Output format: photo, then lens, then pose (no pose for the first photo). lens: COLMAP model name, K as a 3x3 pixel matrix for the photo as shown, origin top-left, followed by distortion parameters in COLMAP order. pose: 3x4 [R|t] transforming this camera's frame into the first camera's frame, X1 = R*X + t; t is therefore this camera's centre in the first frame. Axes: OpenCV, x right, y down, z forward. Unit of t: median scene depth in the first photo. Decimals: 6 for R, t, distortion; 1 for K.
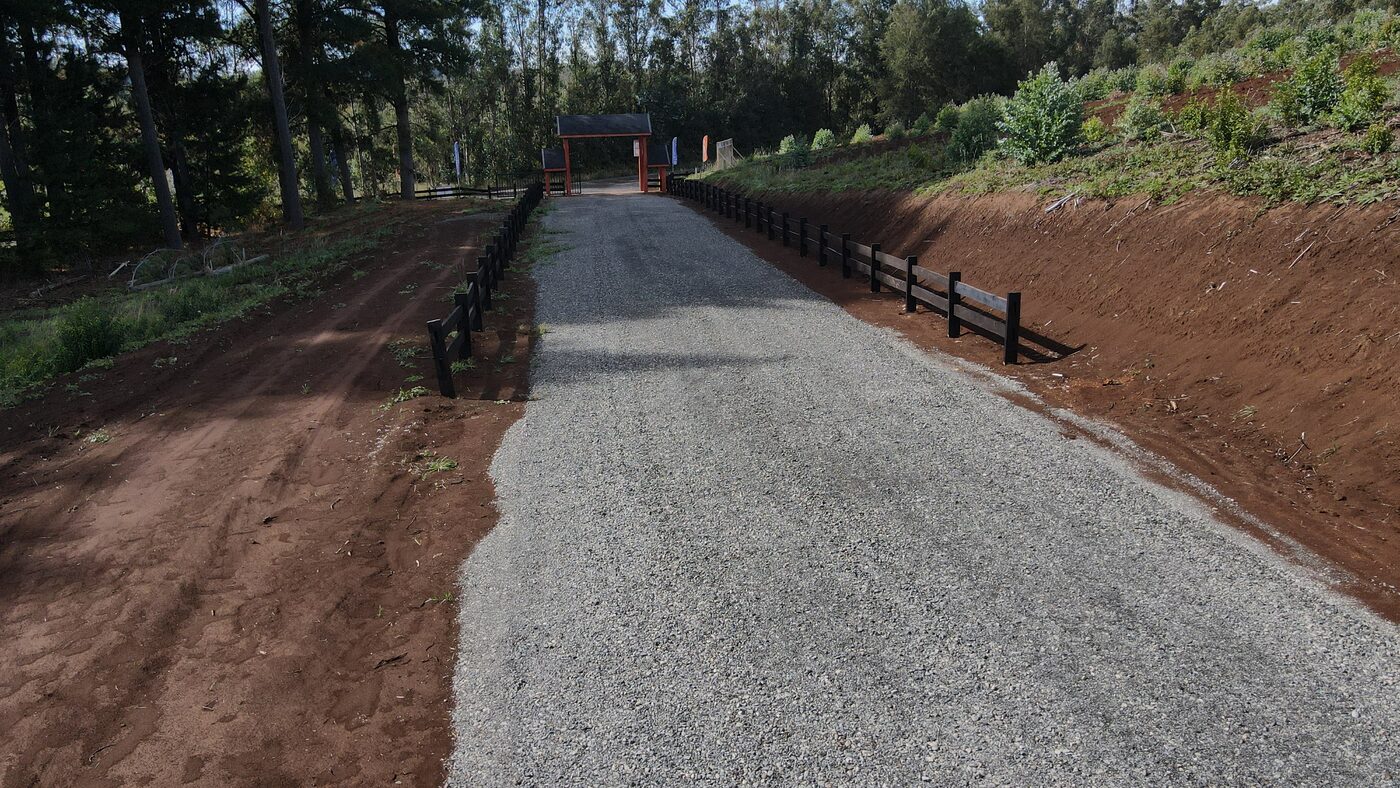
lens RADIAL K [[1016.2, 0, 707.0], [0, 1016.2, 395.3], [0, 0, 1]] dist [0.005292, -0.001040]
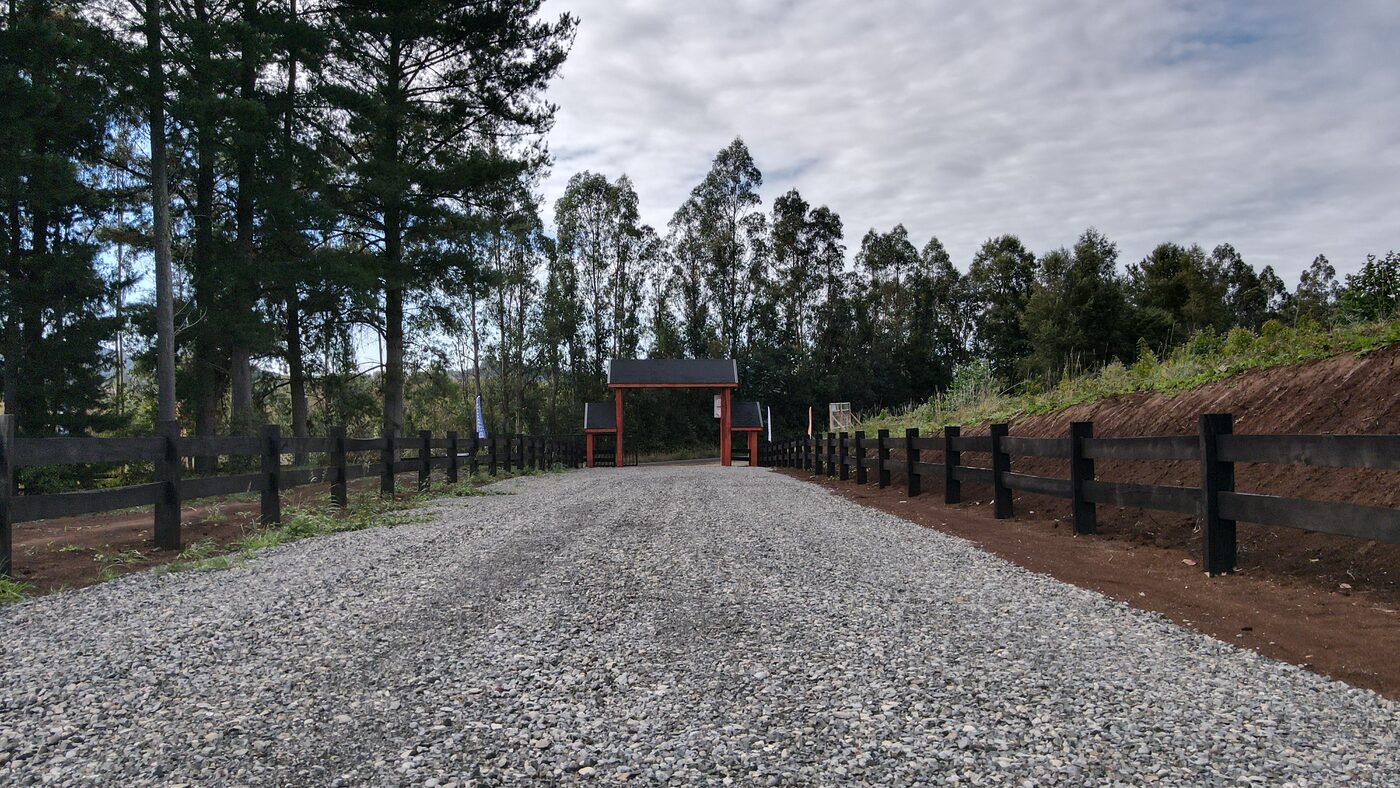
lens RADIAL K [[1016.2, 0, 693.7], [0, 1016.2, 399.7], [0, 0, 1]] dist [0.005292, -0.001040]
pose [[0.992950, 0.012143, -0.117914, -0.000677], [-0.045633, 0.957232, -0.285700, -0.027043], [0.109401, 0.289066, 0.951037, 0.210754]]
